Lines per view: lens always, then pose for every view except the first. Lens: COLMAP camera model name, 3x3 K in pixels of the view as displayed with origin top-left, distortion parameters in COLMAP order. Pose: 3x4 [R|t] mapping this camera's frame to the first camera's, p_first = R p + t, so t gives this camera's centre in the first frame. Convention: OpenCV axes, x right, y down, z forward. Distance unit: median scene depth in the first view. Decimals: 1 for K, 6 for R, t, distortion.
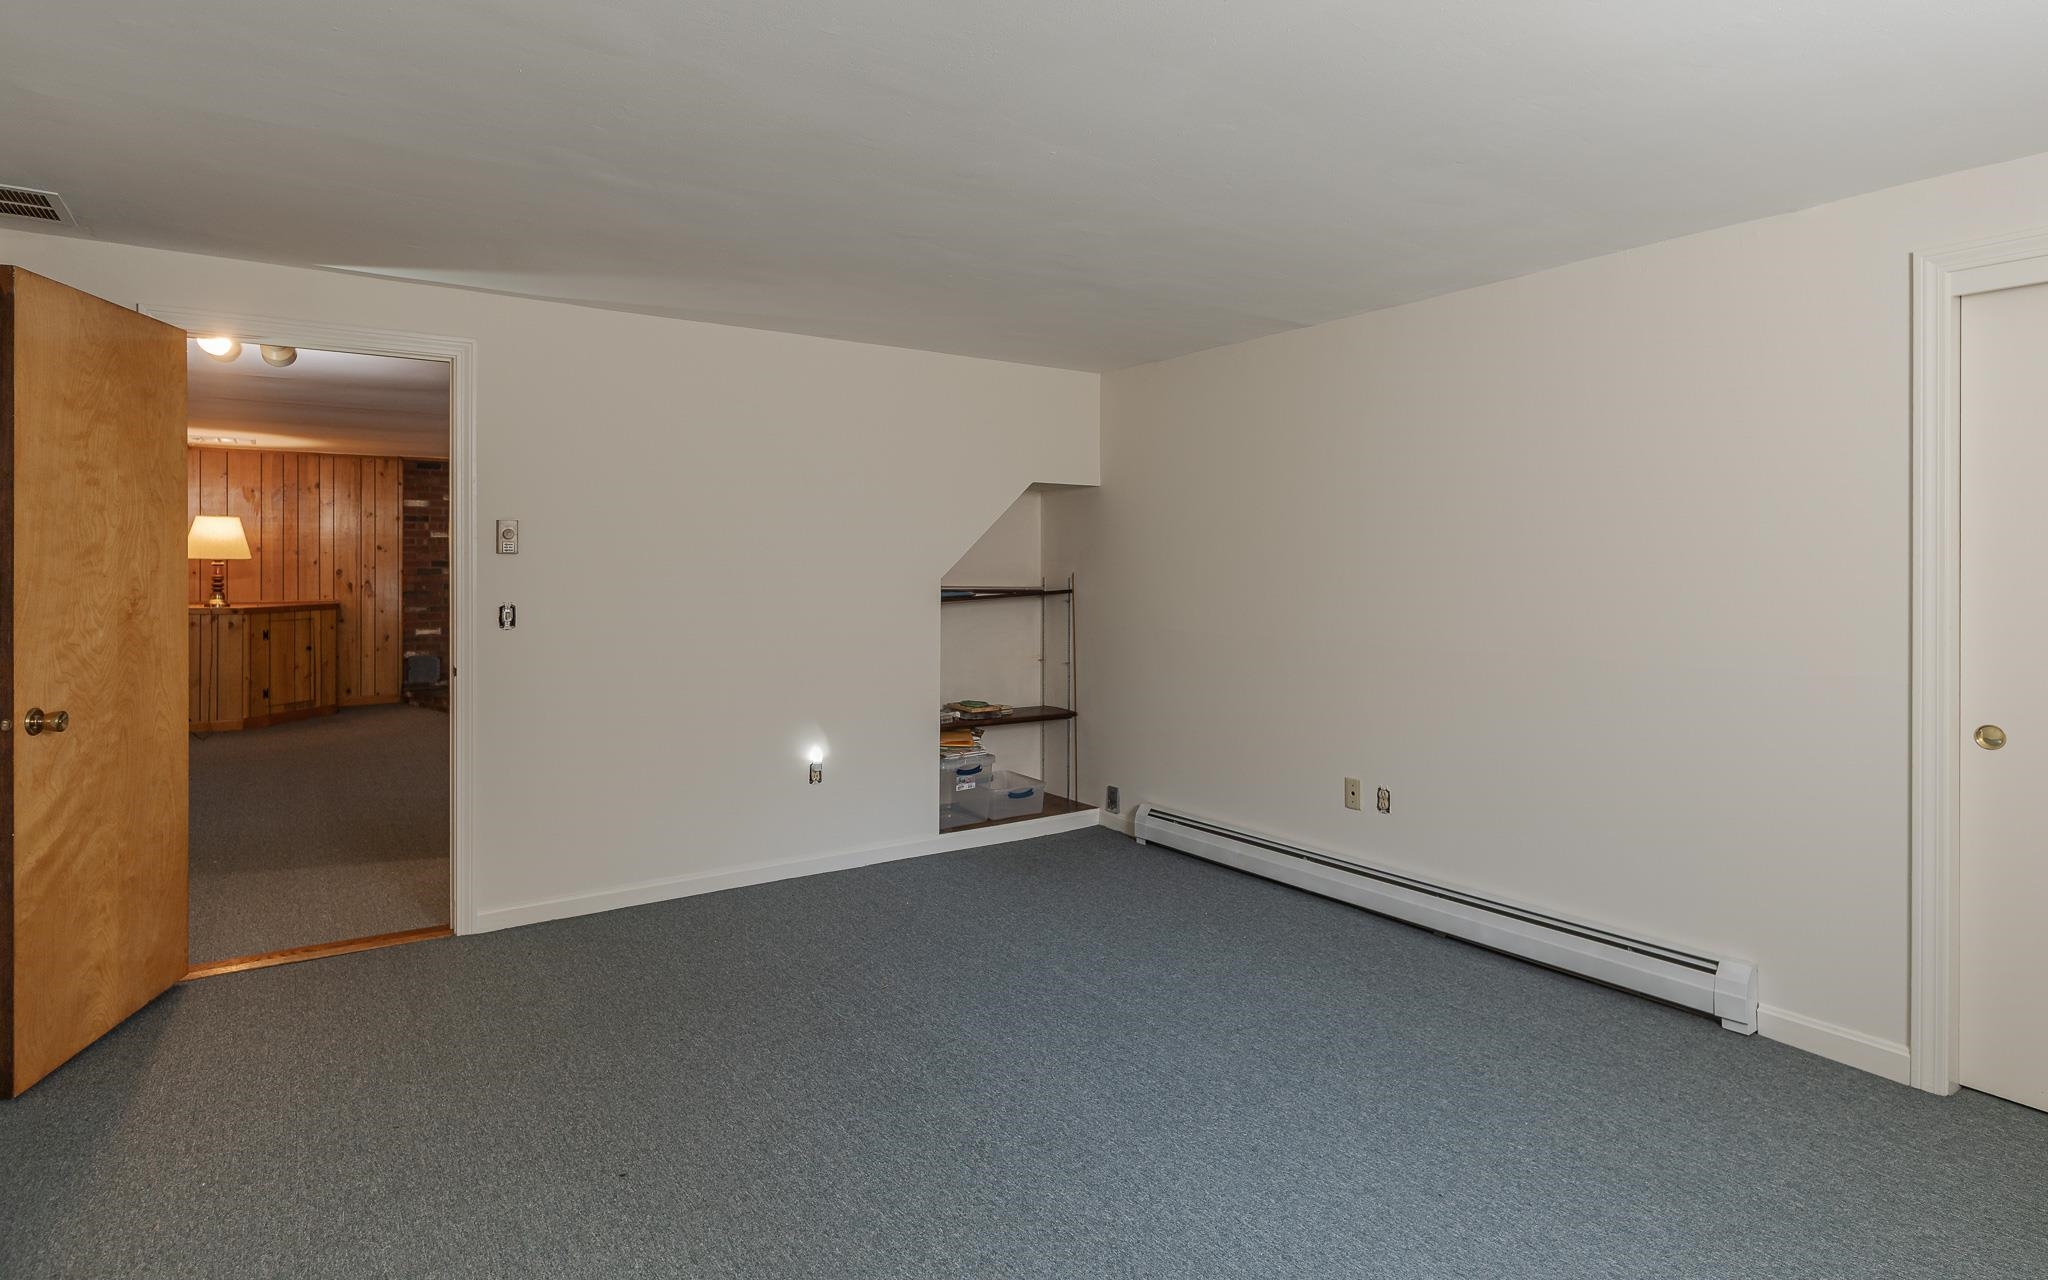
lens RADIAL K [[1071.5, 0, 1038.2], [0, 1071.5, 572.6], [0, 0, 1]] dist [-0.000079, -0.000561]
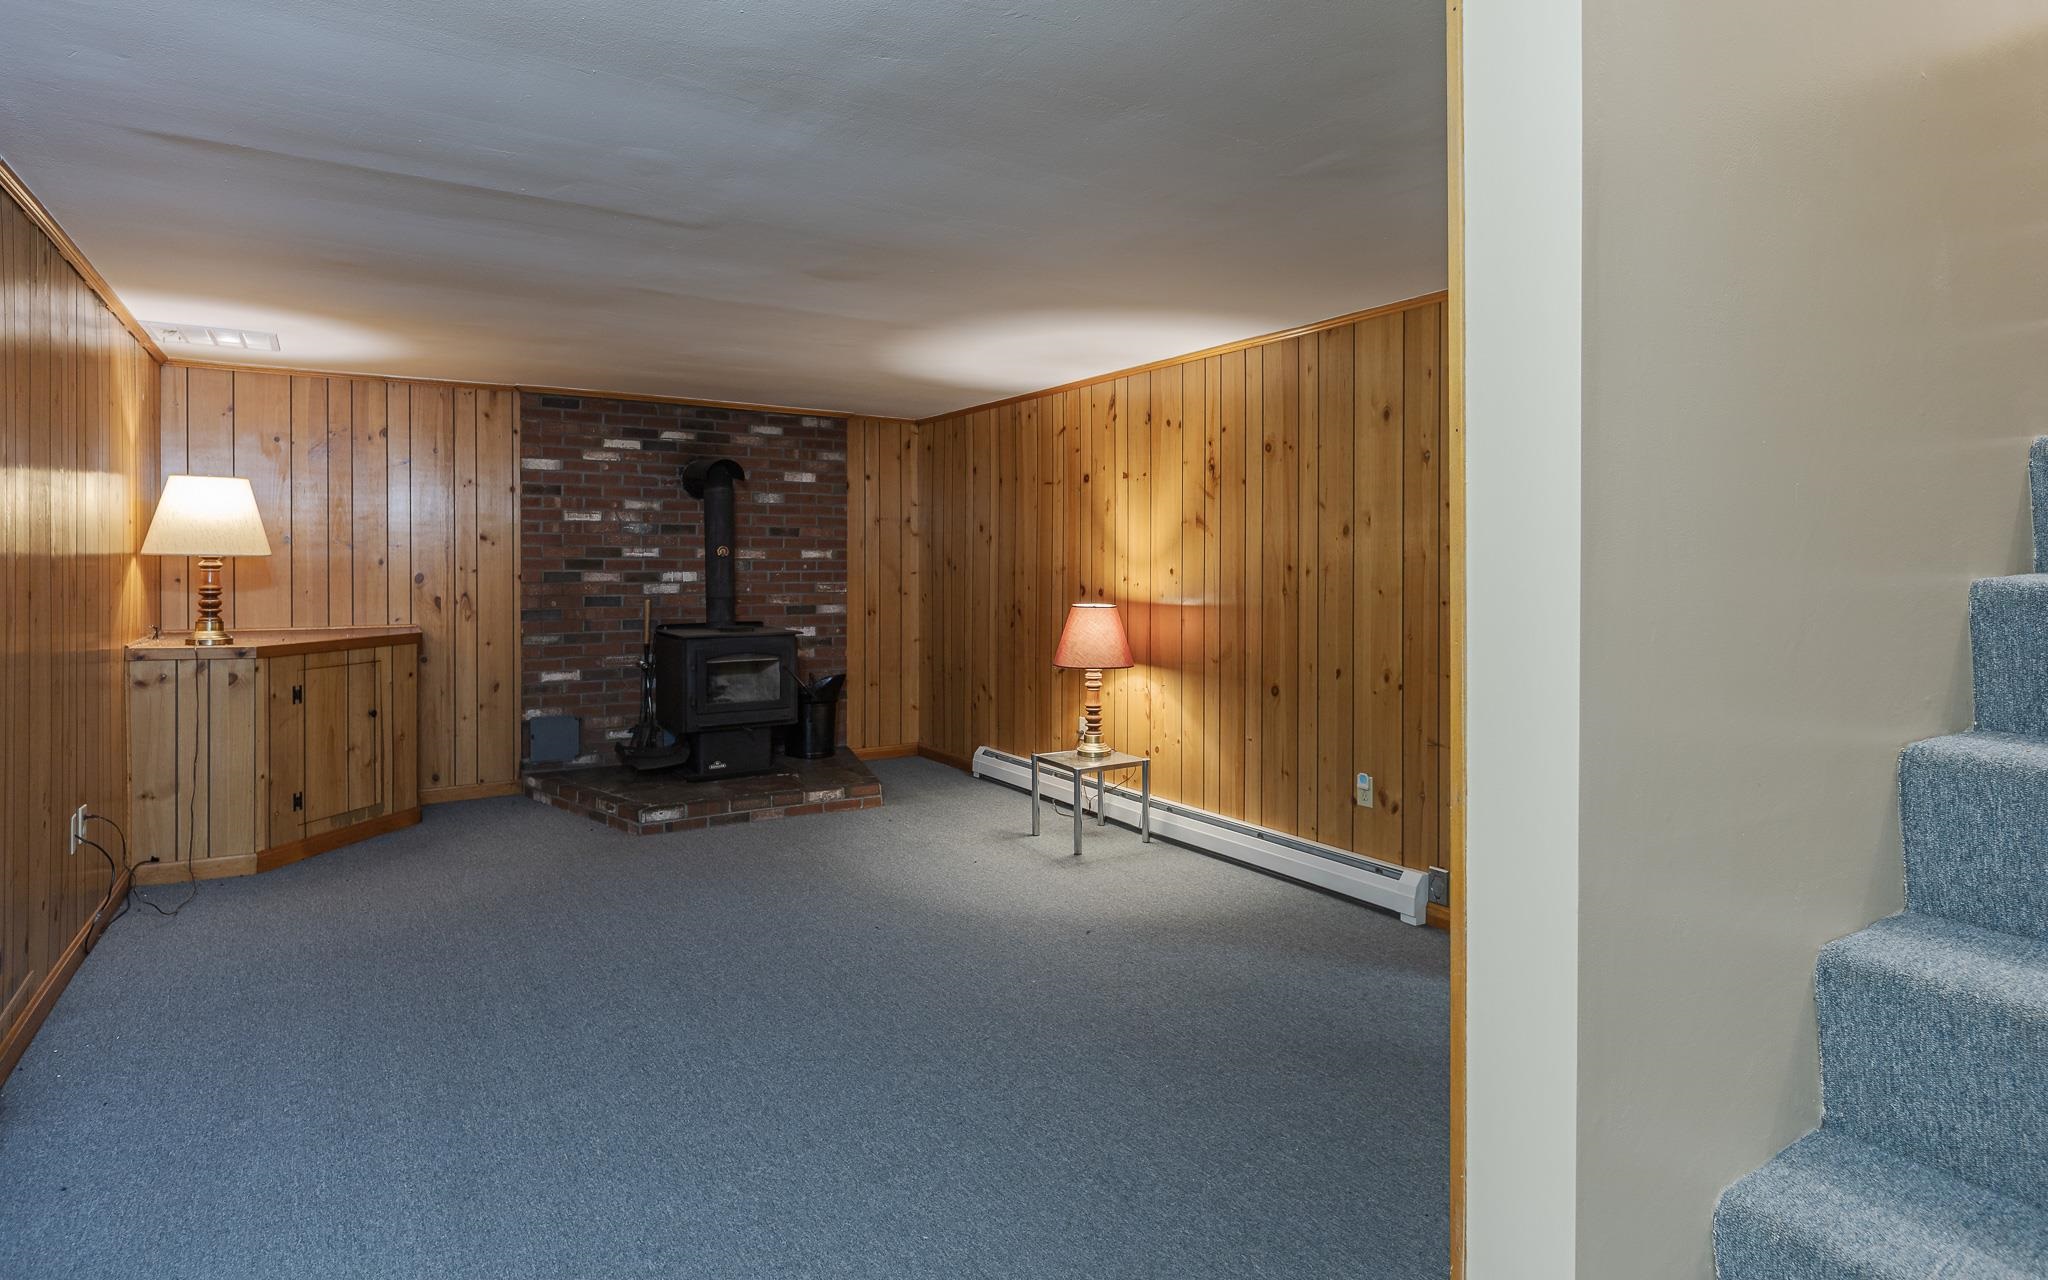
lens RADIAL K [[1070.3, 0, 1017.4], [0, 1070.3, 579.8], [0, 0, 1]] dist [-0.002894, 0.000852]
pose [[0.998923, -0.001762, -0.046366, -0.298278], [0.002061, 0.999977, 0.006408, -0.003014], [0.046354, -0.006496, 0.998904, 0.429234]]
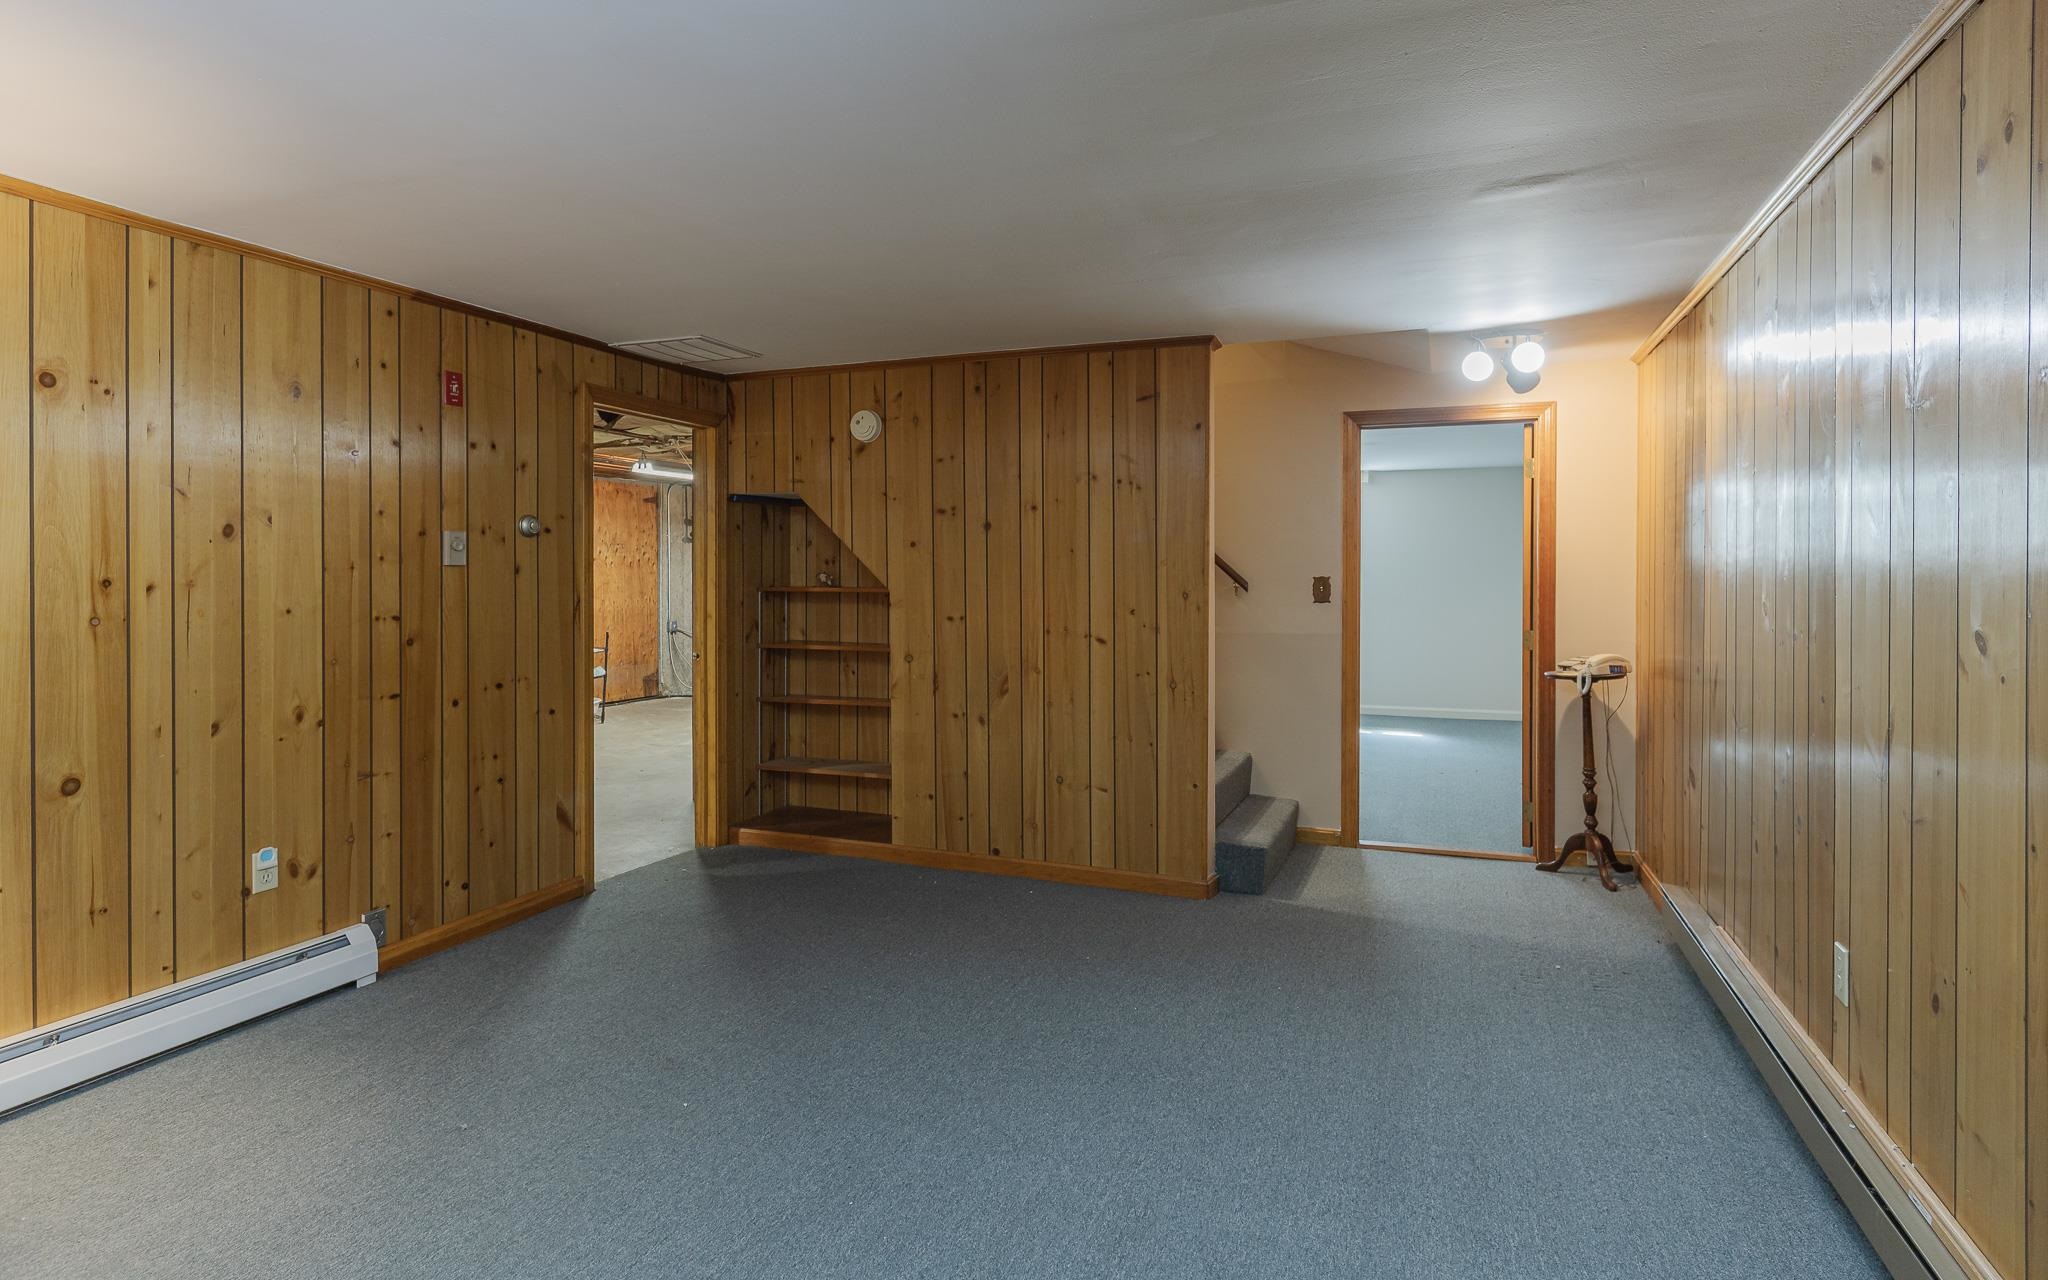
lens RADIAL K [[1070.3, 0, 1017.4], [0, 1070.3, 579.8], [0, 0, 1]] dist [-0.002894, 0.000852]
pose [[-0.544078, -0.004647, 0.839022, -0.786178], [0.010473, 0.999869, 0.012329, -0.009429], [-0.838969, 0.015495, -0.543958, 1.147391]]
